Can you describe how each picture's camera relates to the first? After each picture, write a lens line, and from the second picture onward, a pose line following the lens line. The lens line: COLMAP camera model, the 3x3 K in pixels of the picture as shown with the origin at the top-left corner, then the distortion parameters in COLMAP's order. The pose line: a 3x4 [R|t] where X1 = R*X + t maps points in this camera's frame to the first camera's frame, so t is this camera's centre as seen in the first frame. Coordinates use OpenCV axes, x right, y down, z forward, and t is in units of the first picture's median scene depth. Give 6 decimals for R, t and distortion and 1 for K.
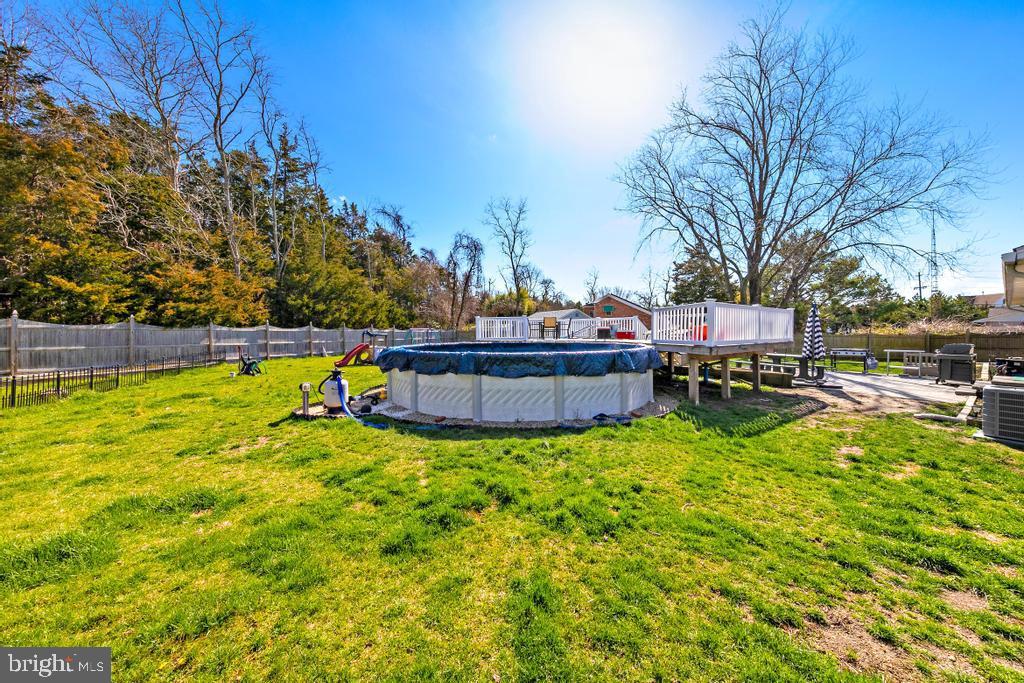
lens RADIAL K [[336.7, 0, 509.1], [0, 336.7, 332.5], [0, 0, 1]] dist [0.001267, 0.000263]
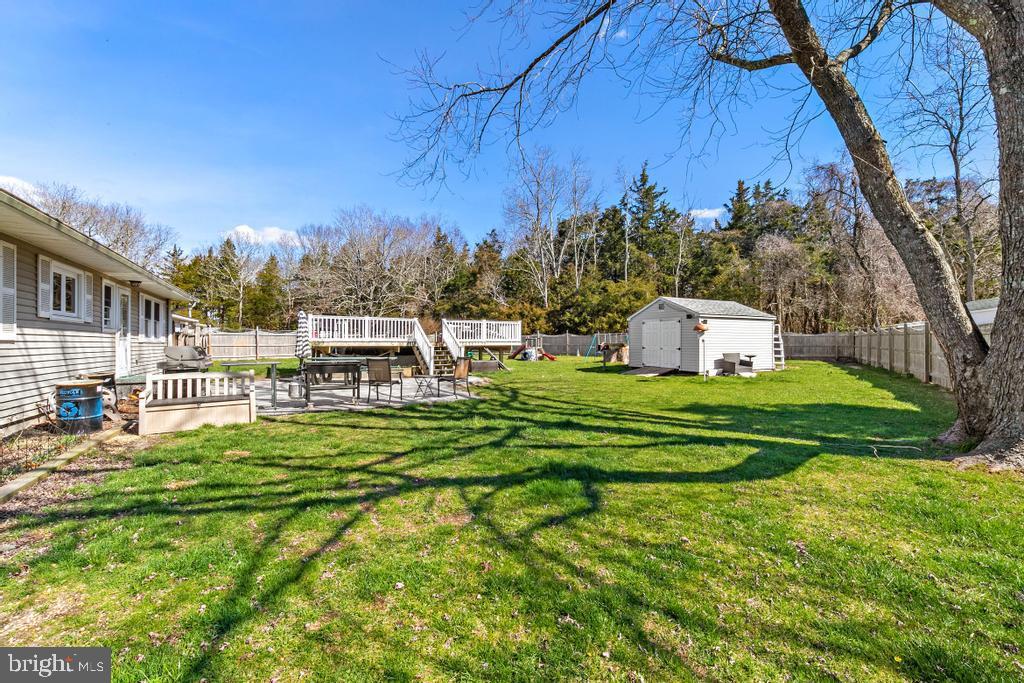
lens RADIAL K [[404.6, 0, 514.4], [0, 404.6, 341.5], [0, 0, 1]] dist [0.009263, -0.000289]
pose [[-0.075385, 0.002486, -0.997151, 1.152110], [-0.001434, 0.999996, 0.002602, 0.011828], [0.997153, 0.001626, -0.075381, 0.948265]]
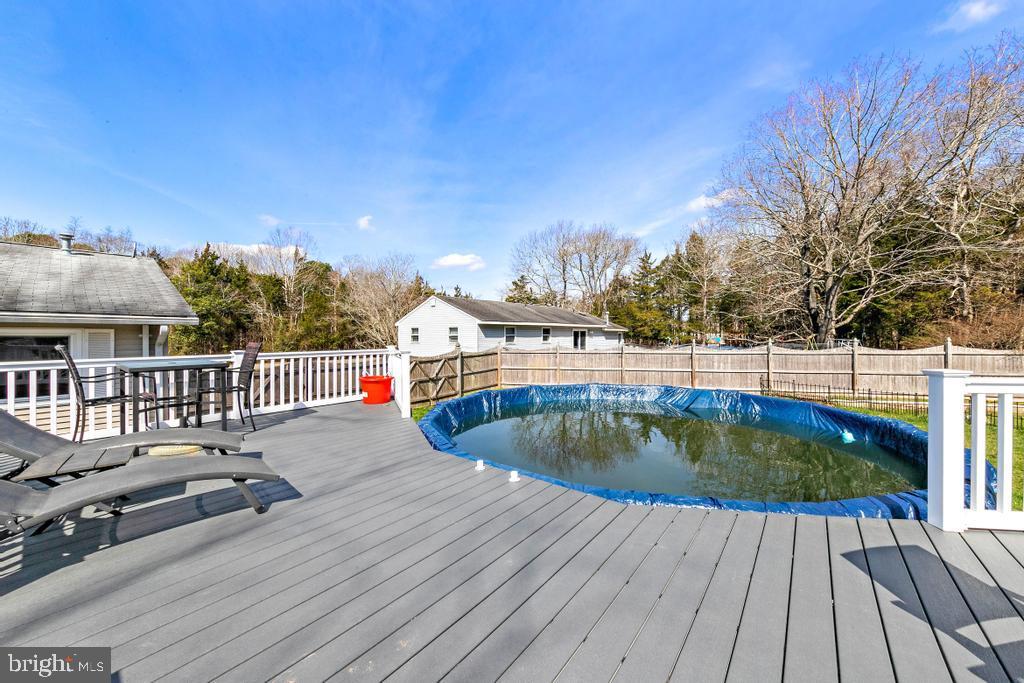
lens RADIAL K [[373.5, 0, 509.6], [0, 373.5, 341.3], [0, 0, 1]] dist [0.006744, 0.000234]
pose [[-0.964066, 0.012417, -0.265372, 0.202372], [0.007795, 0.999799, 0.018463, -0.046142], [0.265548, 0.015731, -0.963969, 0.763181]]
